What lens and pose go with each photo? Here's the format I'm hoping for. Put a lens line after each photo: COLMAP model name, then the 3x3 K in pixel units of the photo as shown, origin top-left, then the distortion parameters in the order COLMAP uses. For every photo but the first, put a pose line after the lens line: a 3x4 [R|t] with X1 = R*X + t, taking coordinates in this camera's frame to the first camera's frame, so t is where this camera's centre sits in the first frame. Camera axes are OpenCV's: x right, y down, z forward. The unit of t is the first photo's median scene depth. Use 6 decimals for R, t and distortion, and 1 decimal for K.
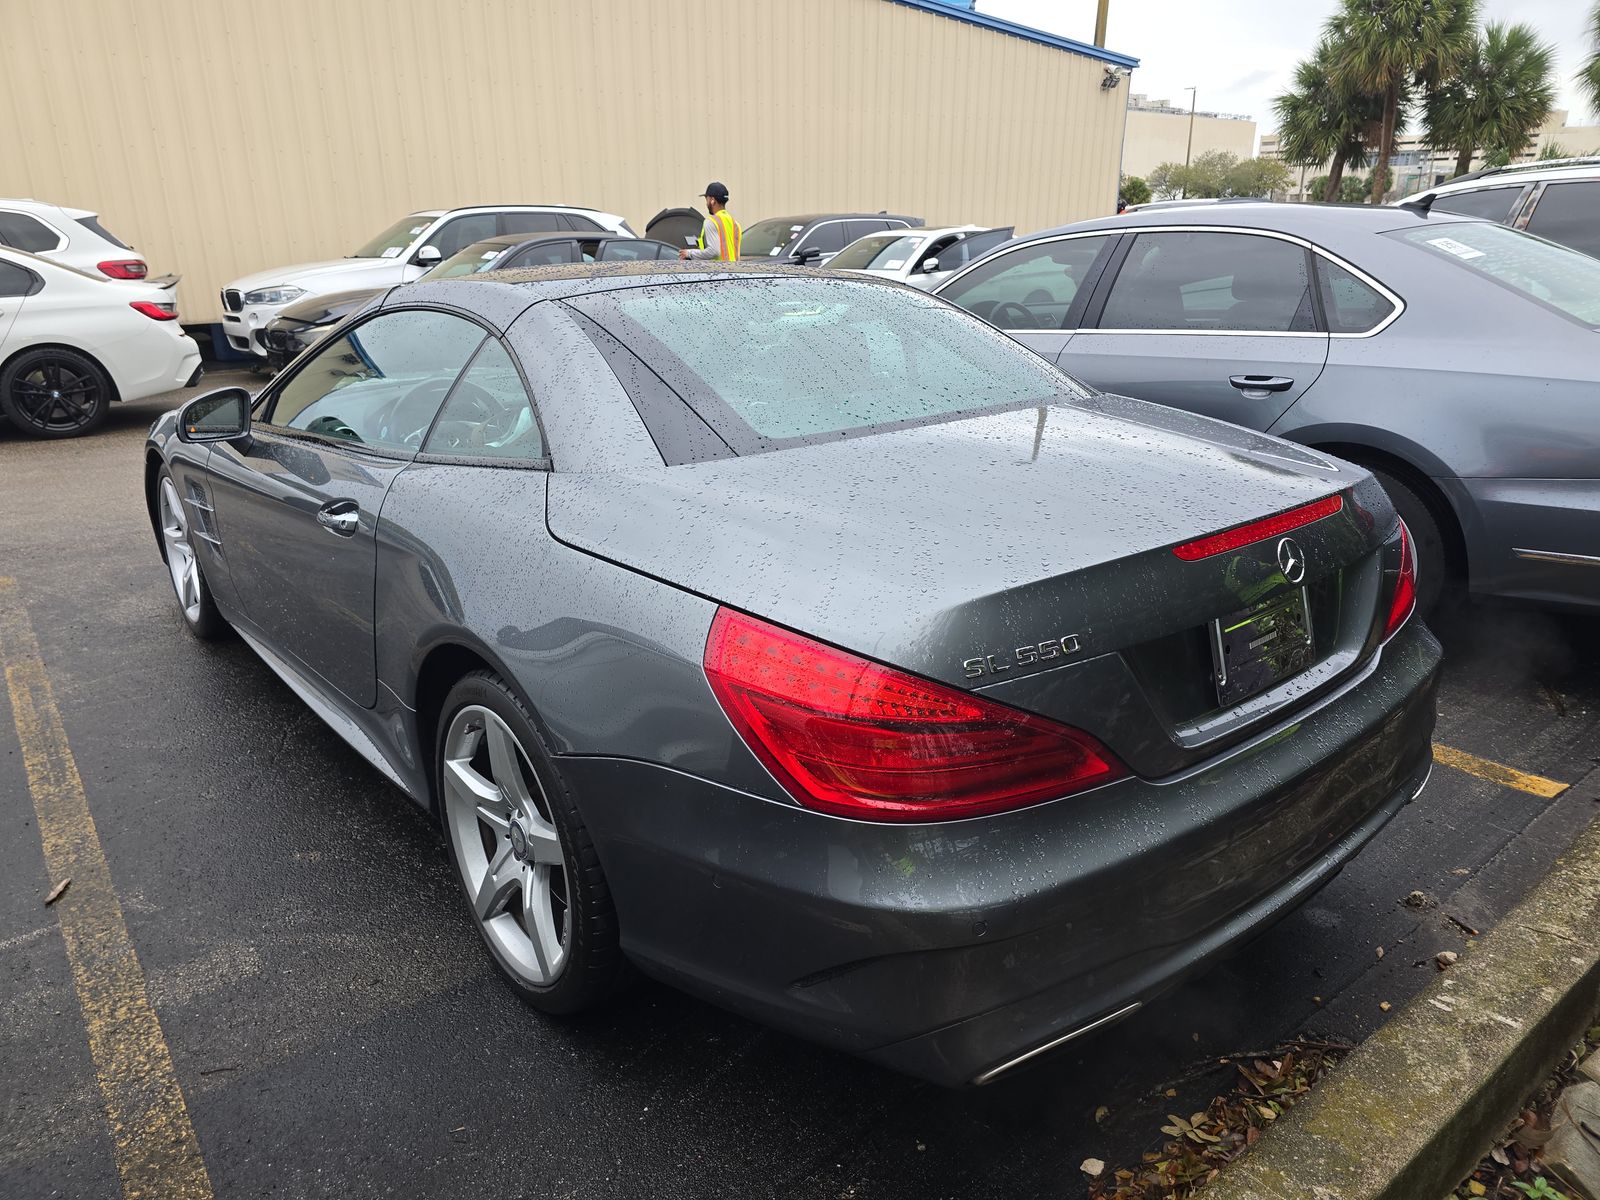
lens RADIAL K [[1071.2, 0, 800.0], [0, 1071.2, 600.0], [0, 0, 1]] dist [0.072450, -0.075224]
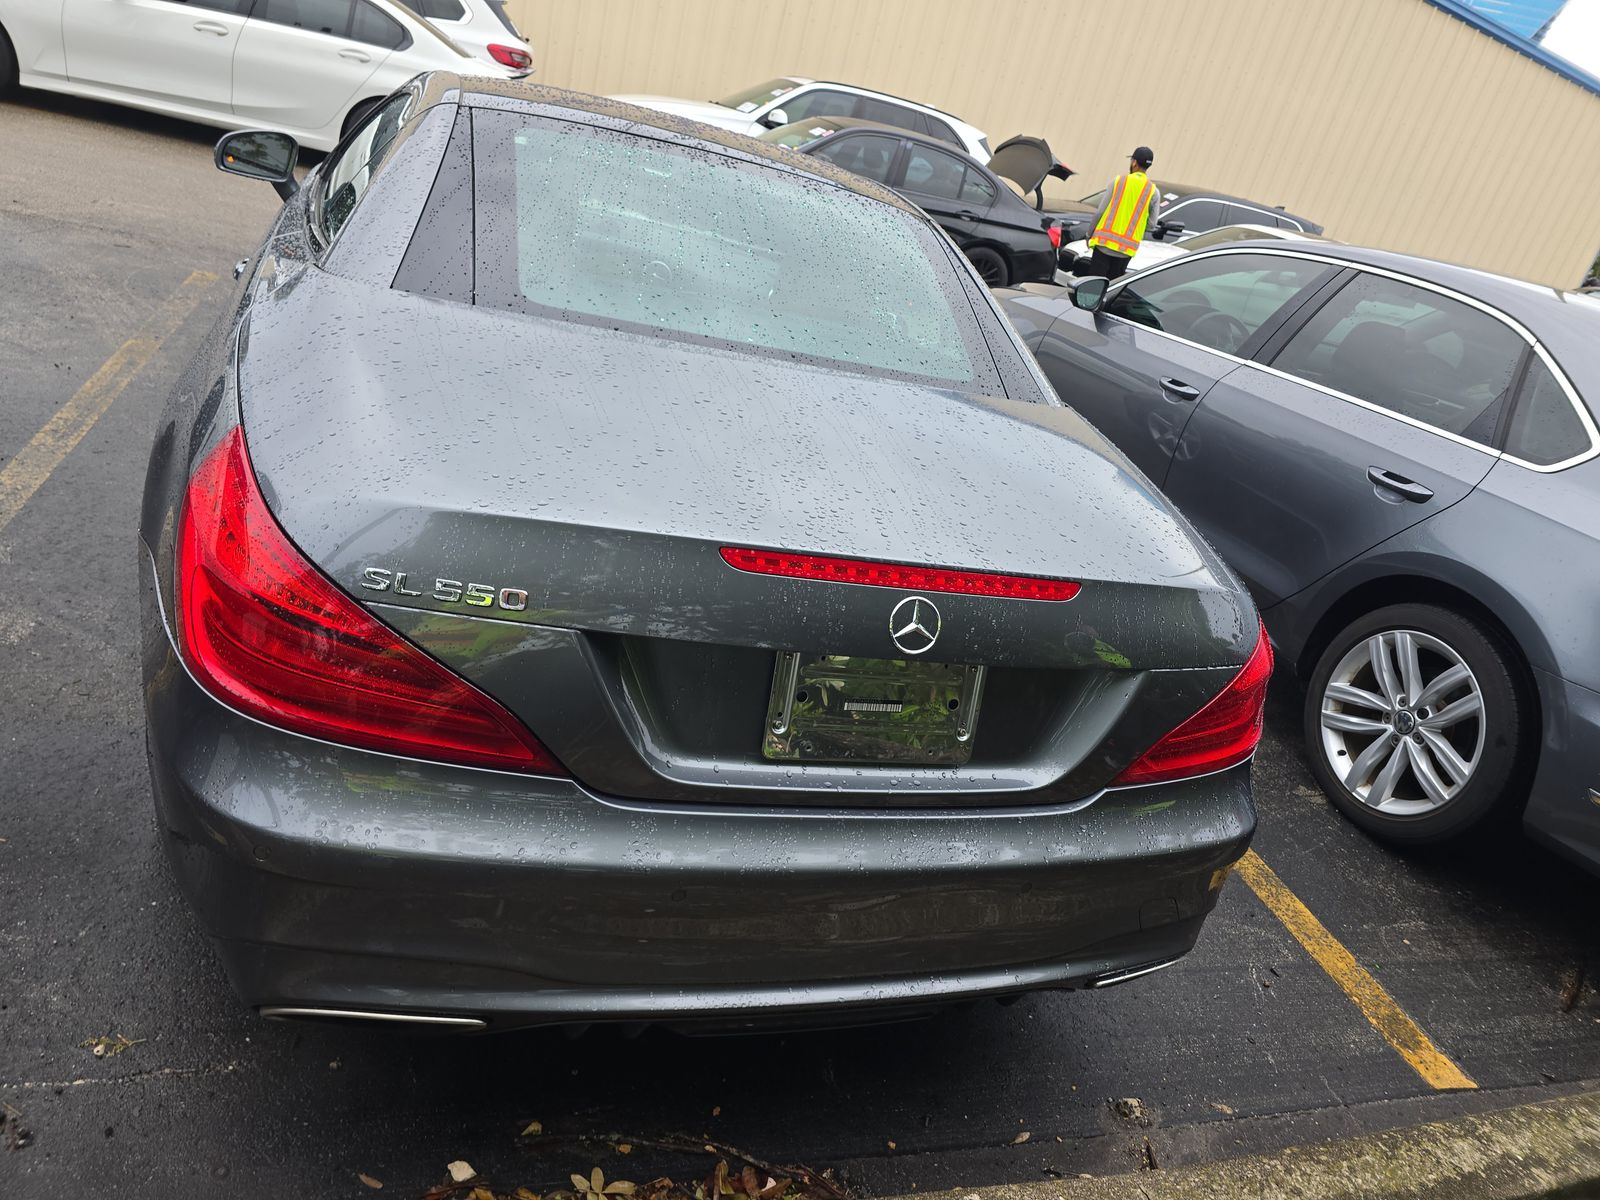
lens RADIAL K [[1069.0, 0, 793.9], [0, 1069.0, 601.4], [0, 0, 1]] dist [0.068730, -0.078565]
pose [[0.896589, 0.368710, -0.245319, 0.259660], [-0.352465, 0.929478, 0.108806, -0.049958], [0.268136, -0.011088, 0.963317, 0.101836]]
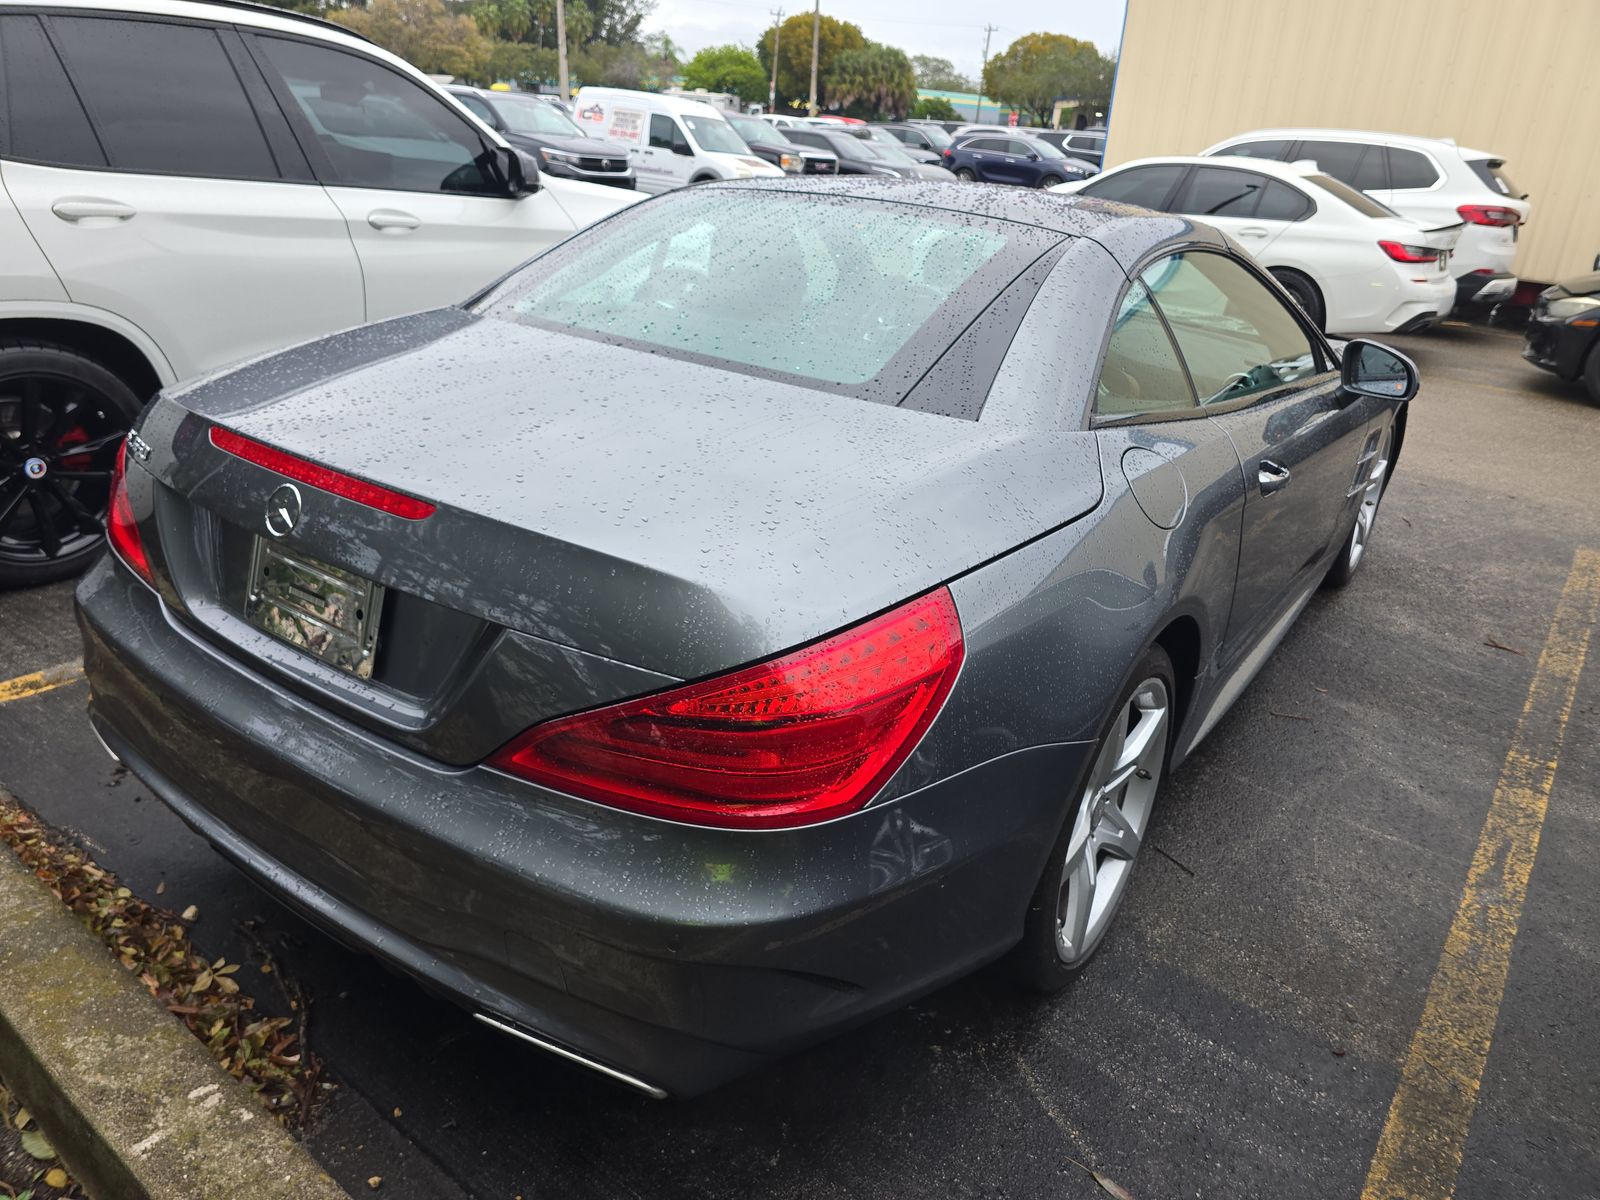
lens RADIAL K [[1071.2, 0, 800.0], [0, 1071.2, 600.0], [0, 0, 1]] dist [0.072450, -0.075224]
pose [[0.250080, 0.399327, -0.882042, 0.620283], [-0.367197, 0.882049, 0.295221, -0.172542], [0.895894, 0.250054, 0.367215, 0.493520]]
